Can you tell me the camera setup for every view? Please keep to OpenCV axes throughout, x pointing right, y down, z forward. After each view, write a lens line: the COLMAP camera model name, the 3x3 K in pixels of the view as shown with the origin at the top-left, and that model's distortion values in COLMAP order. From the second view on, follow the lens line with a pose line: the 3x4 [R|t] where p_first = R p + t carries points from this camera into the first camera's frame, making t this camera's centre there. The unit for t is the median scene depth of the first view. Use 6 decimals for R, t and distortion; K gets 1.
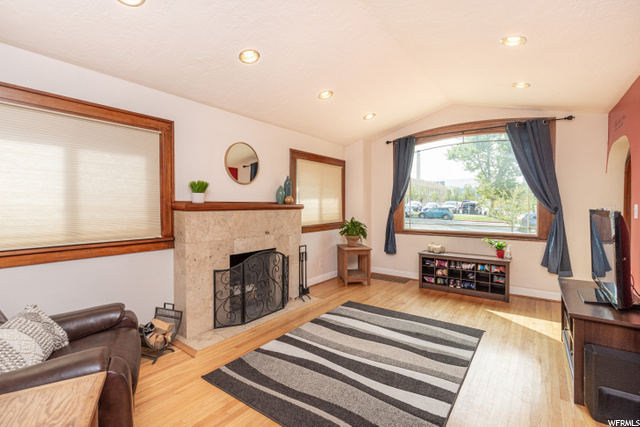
lens RADIAL K [[291.4, 0, 316.8], [0, 291.4, 211.1], [0, 0, 1]] dist [-0.003596, -0.000762]
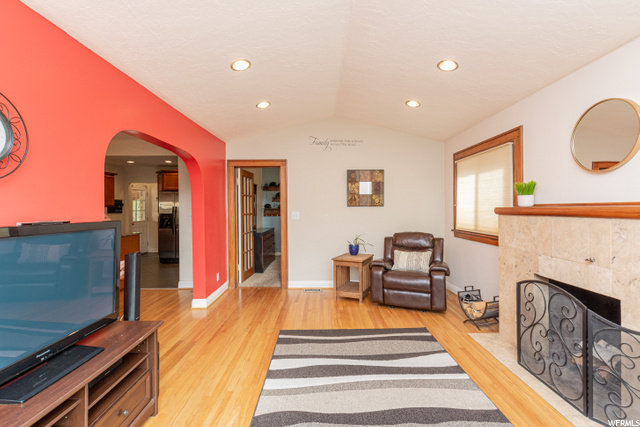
lens RADIAL K [[291.4, 0, 321.4], [0, 291.4, 211.8], [0, 0, 1]] dist [-0.003596, -0.000762]
pose [[-0.794435, 0.014537, -0.607175, 0.638180], [0.002432, 0.999782, 0.020754, -0.030795], [0.607344, 0.015011, -0.794297, 1.306384]]
